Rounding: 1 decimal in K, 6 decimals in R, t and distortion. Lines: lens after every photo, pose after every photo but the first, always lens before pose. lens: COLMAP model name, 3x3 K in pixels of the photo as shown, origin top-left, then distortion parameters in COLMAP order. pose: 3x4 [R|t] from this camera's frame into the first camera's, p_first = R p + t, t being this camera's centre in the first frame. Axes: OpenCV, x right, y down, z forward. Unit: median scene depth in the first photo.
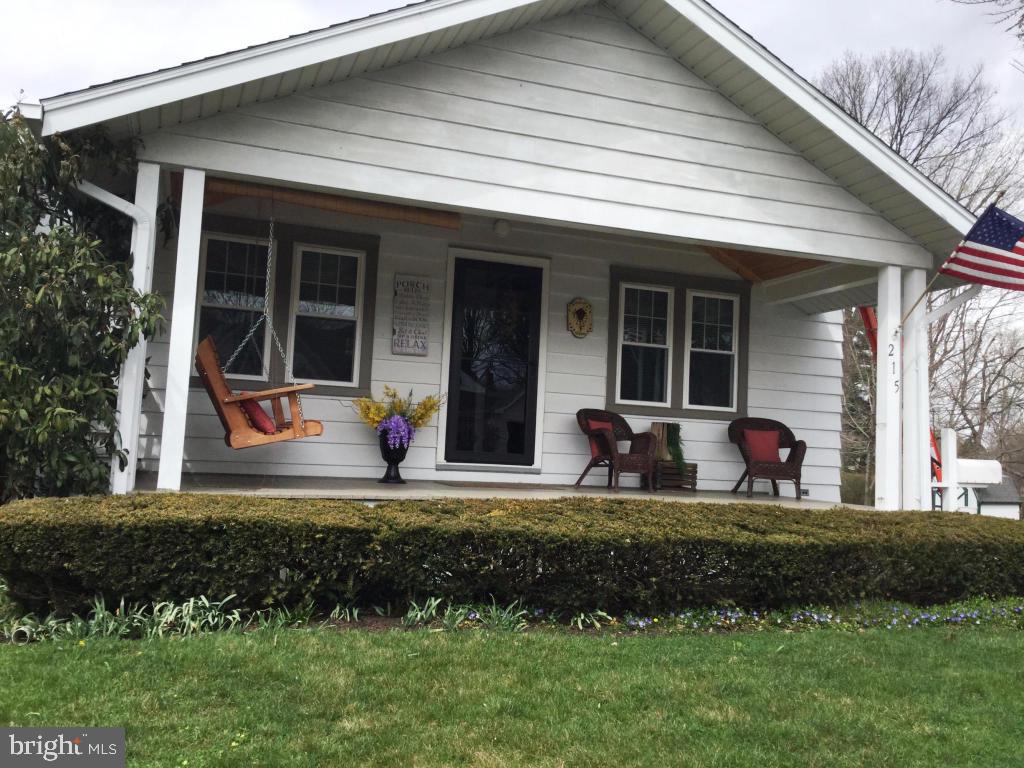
lens RADIAL K [[981.3, 0, 512.3], [0, 981.3, 418.1], [0, 0, 1]] dist [-0.001890, -0.020546]
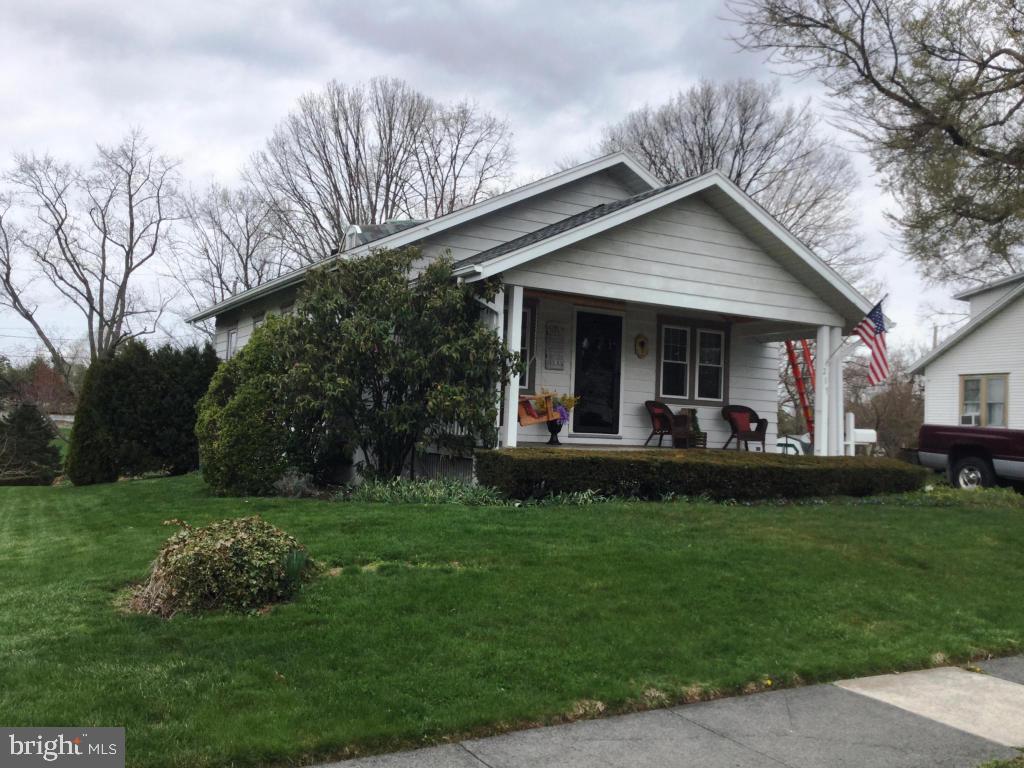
lens RADIAL K [[981.3, 0, 512.3], [0, 981.3, 418.1], [0, 0, 1]] dist [-0.001890, -0.020546]
pose [[0.984372, -0.004287, 0.176051, -0.446372], [-0.001214, 0.999515, 0.031127, -0.031375], [-0.176099, -0.030854, 0.983889, -0.621458]]
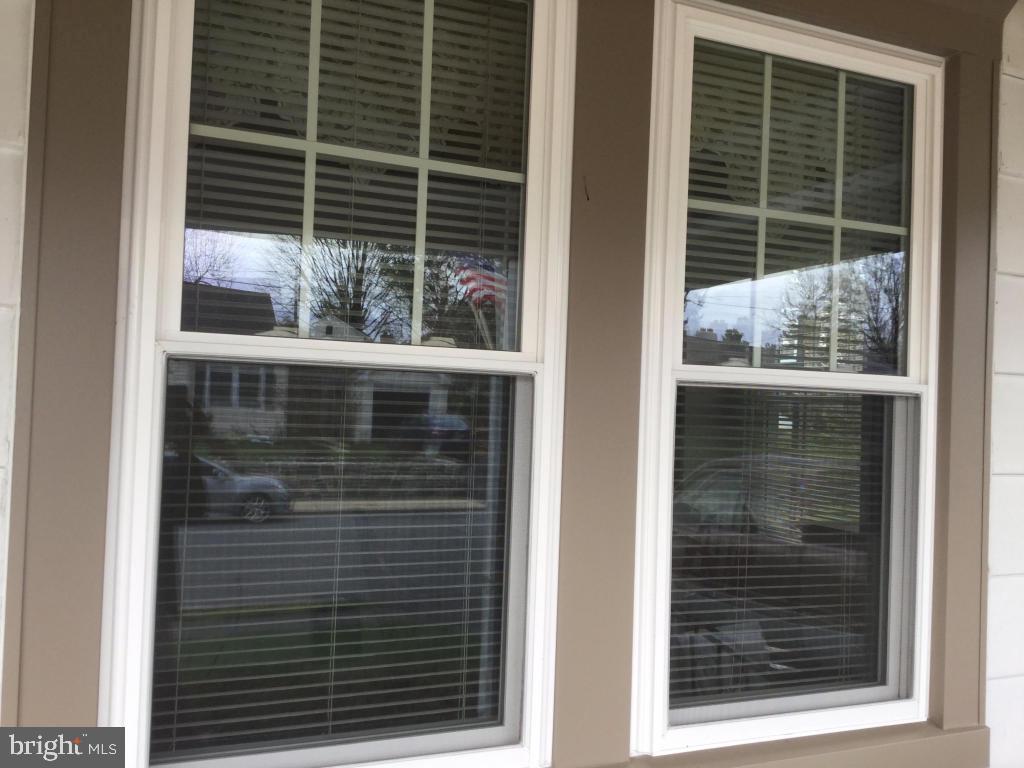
lens RADIAL K [[981.3, 0, 512.3], [0, 981.3, 418.1], [0, 0, 1]] dist [-0.001890, -0.020546]
pose [[0.998051, -0.009570, 0.061667, 0.151490], [0.006437, 0.998688, 0.050806, -0.074316], [-0.062072, -0.050310, 0.996803, 0.881433]]
